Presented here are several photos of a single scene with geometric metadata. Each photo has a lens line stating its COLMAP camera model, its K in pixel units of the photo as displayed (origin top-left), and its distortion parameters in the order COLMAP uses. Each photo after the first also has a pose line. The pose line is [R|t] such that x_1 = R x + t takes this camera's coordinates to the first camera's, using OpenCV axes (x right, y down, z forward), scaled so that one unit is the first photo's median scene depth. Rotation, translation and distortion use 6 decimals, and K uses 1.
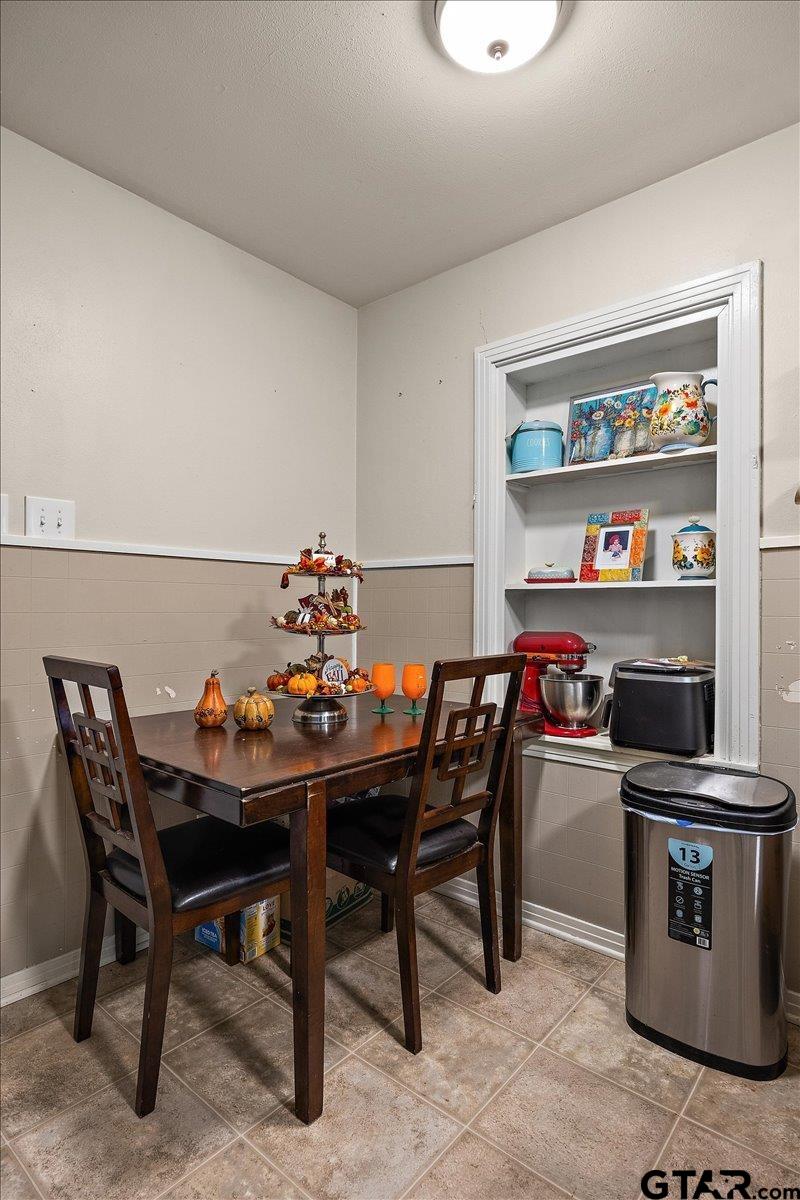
lens RADIAL K [[635.8, 0, 400.0], [0, 635.8, 600.0], [0, 0, 1]] dist [-0.000670, -0.000317]
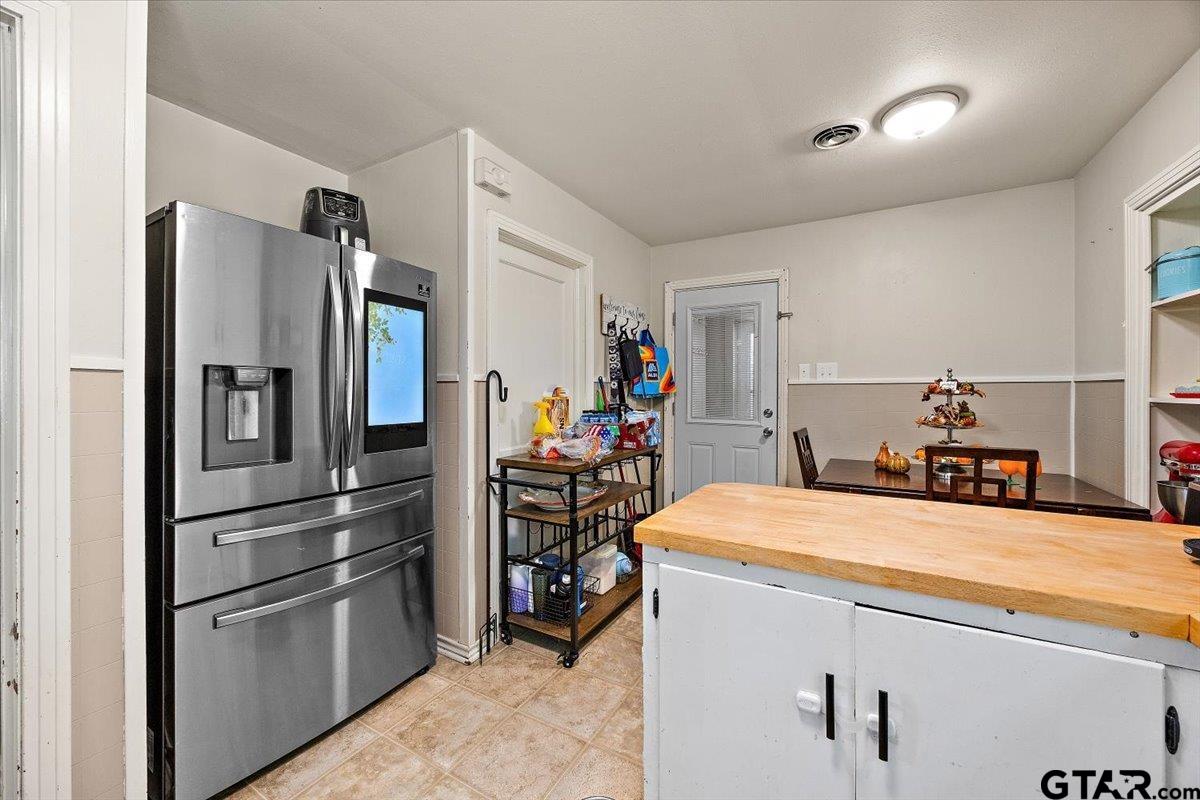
lens RADIAL K [[460.7, 0, 601.9], [0, 460.7, 388.9], [0, 0, 1]] dist [-0.001278, -0.000083]
pose [[0.179412, -0.009907, -0.983724, 0.926906], [0.013745, 0.999877, -0.007562, -0.055345], [0.983678, -0.012165, 0.179526, -0.146721]]
